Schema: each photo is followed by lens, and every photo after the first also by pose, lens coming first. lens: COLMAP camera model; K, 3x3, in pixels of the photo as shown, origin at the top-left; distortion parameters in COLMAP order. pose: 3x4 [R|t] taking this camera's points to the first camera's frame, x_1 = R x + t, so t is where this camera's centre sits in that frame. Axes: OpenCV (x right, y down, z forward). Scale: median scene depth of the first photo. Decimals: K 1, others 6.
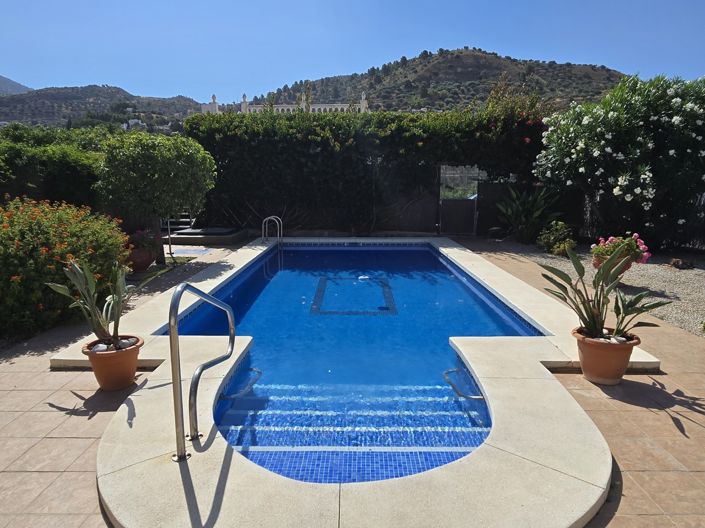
lens RADIAL K [[431.6, 0, 355.7], [0, 431.6, 263.5], [0, 0, 1]] dist [0.008916, -0.005750]
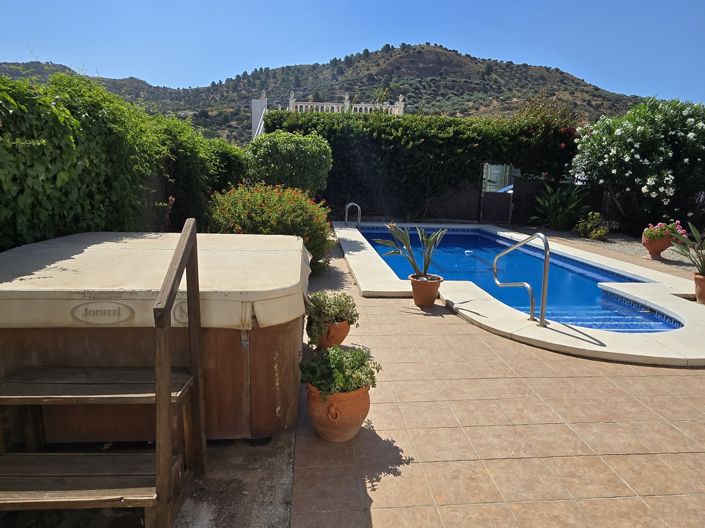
lens RADIAL K [[431.6, 0, 348.2], [0, 431.6, 262.4], [0, 0, 1]] dist [0.008916, -0.005750]
pose [[0.996667, 0.013874, 0.080383, -0.289264], [-0.015147, 0.999769, 0.015246, 0.032972], [-0.080153, -0.016413, 0.996647, -0.162347]]
